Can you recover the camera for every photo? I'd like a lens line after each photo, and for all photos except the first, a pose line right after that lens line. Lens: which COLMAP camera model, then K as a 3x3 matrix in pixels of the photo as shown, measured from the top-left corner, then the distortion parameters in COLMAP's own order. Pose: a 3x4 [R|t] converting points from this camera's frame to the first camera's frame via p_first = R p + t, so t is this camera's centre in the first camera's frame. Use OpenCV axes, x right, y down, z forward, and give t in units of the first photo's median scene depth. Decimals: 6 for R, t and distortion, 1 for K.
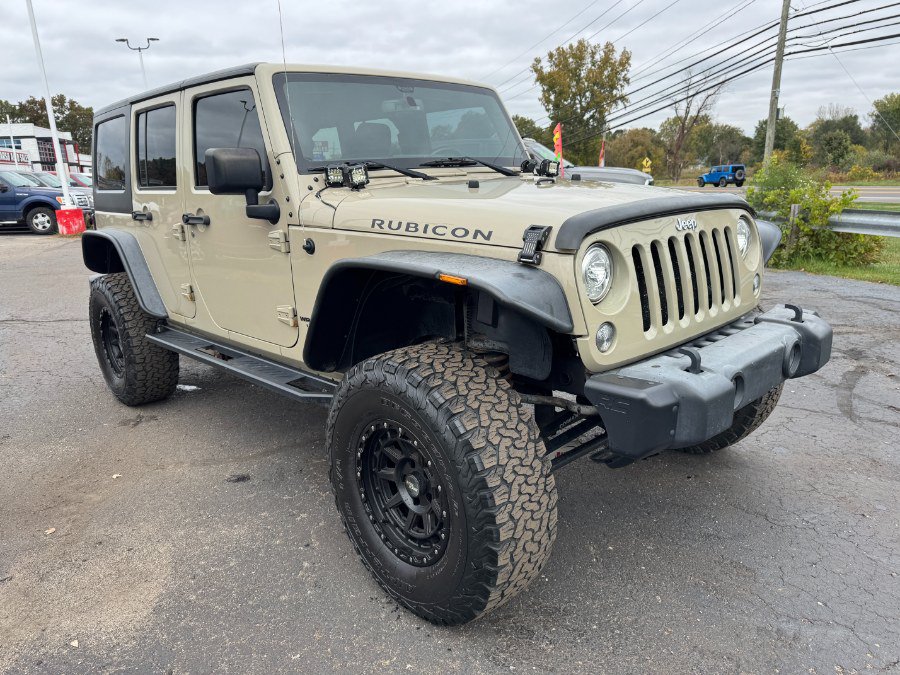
lens RADIAL K [[625.5, 0, 448.7], [0, 625.5, 332.1], [0, 0, 1]] dist [0.043404, -0.043677]
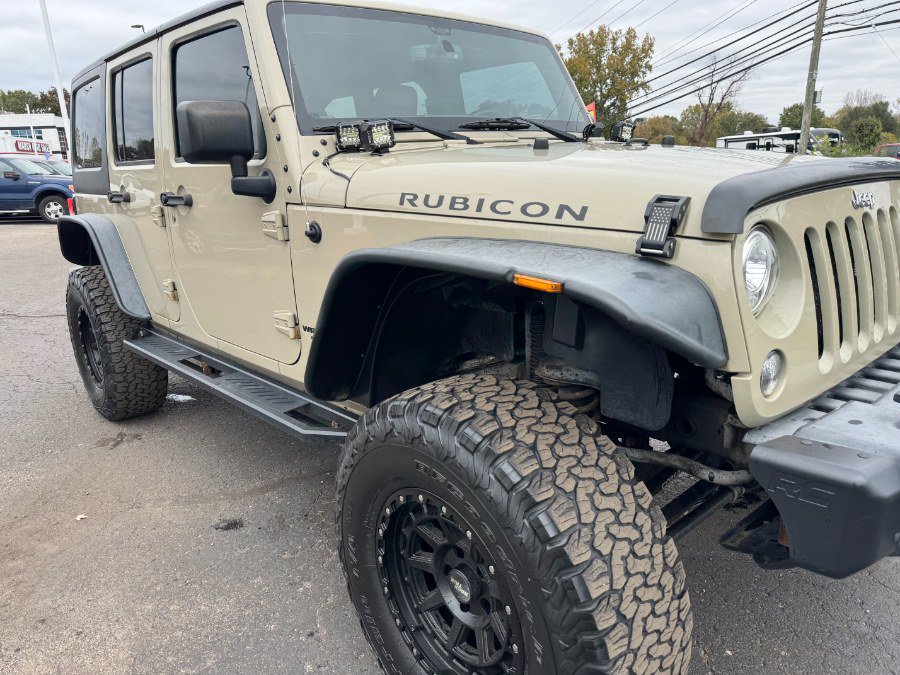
lens RADIAL K [[625.5, 0, 444.9], [0, 625.5, 332.0], [0, 0, 1]] dist [0.043404, -0.043677]
pose [[0.999457, 0.005173, -0.032533, -0.037515], [-0.004683, 0.999875, 0.015119, -0.026891], [0.032607, -0.014958, 0.999356, 0.228739]]
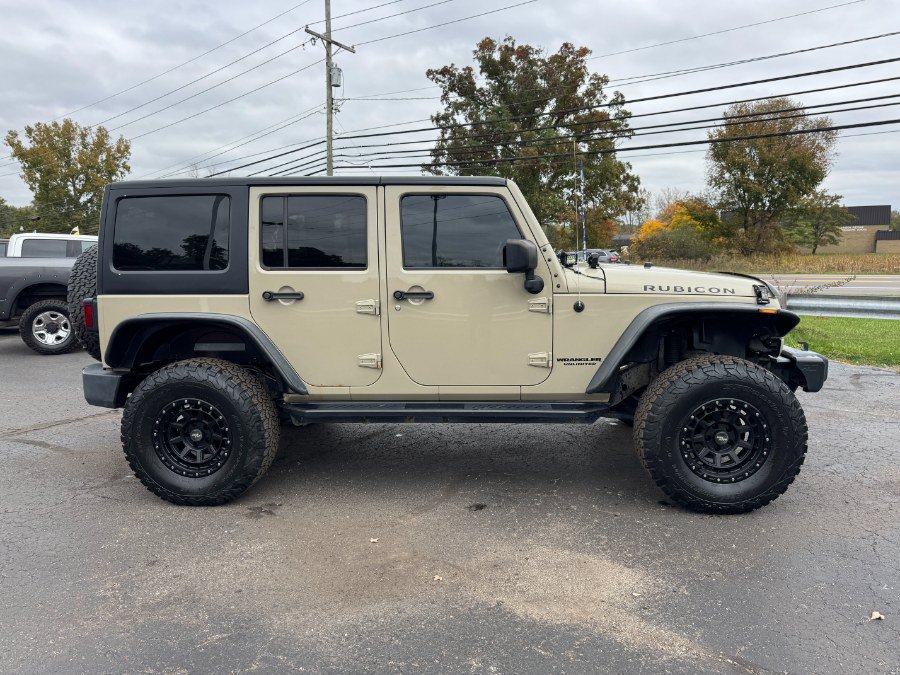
lens RADIAL K [[625.5, 0, 442.5], [0, 625.5, 338.6], [0, 0, 1]] dist [0.043404, -0.043677]
pose [[0.747211, -0.070857, 0.660799, -1.219998], [0.153165, 0.985894, -0.067478, -0.013627], [-0.646697, 0.151631, 0.747524, 0.120707]]
